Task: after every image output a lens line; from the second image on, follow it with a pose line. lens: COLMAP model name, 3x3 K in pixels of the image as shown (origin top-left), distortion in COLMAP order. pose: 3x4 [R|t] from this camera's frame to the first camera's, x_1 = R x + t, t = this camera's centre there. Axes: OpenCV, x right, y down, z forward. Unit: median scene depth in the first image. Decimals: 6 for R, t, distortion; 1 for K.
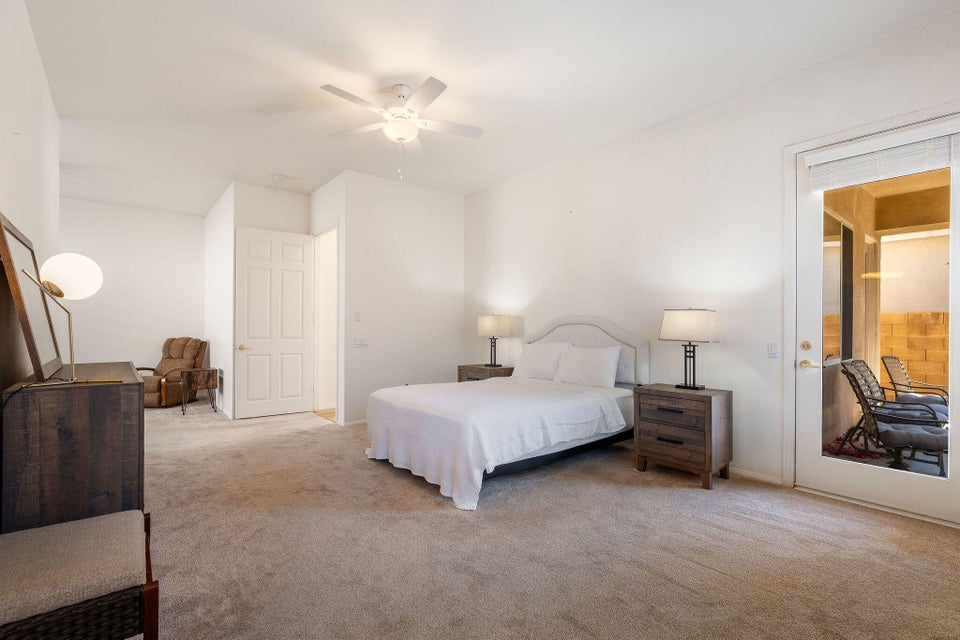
lens RADIAL K [[436.5, 0, 471.8], [0, 436.5, 327.9], [0, 0, 1]] dist [-0.007388, 0.002935]
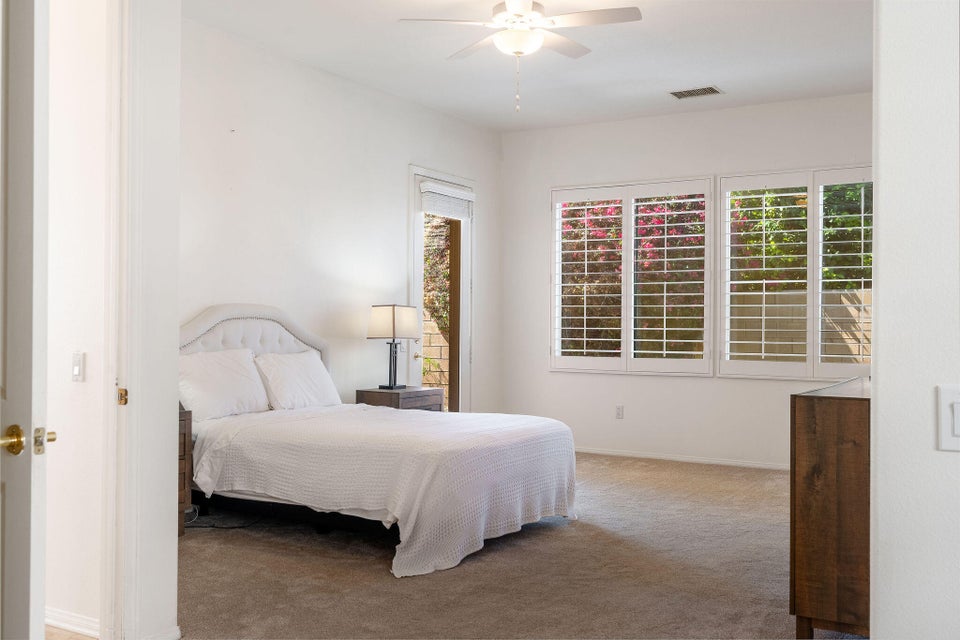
lens RADIAL K [[943.9, 0, 480.7], [0, 943.9, 321.1], [0, 0, 1]] dist [0.011867, 0.000000]
pose [[-0.342480, -0.006018, 0.939506, -1.104271], [-0.014736, 0.999891, 0.001032, -0.010818], [-0.939410, -0.013491, -0.342531, 1.115728]]
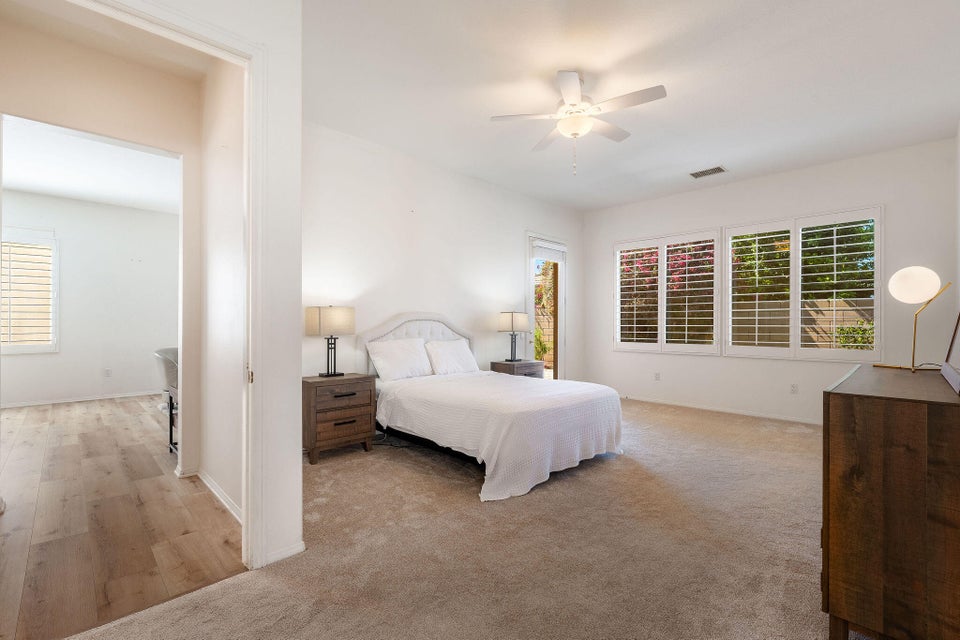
lens RADIAL K [[436.5, 0, 477.5], [0, 436.5, 323.8], [0, 0, 1]] dist [-0.007388, 0.002935]
pose [[-0.093542, -0.008044, 0.995583, -0.810782], [-0.008923, 0.999934, 0.007241, -0.008658], [-0.995575, -0.008206, -0.093607, 0.937592]]
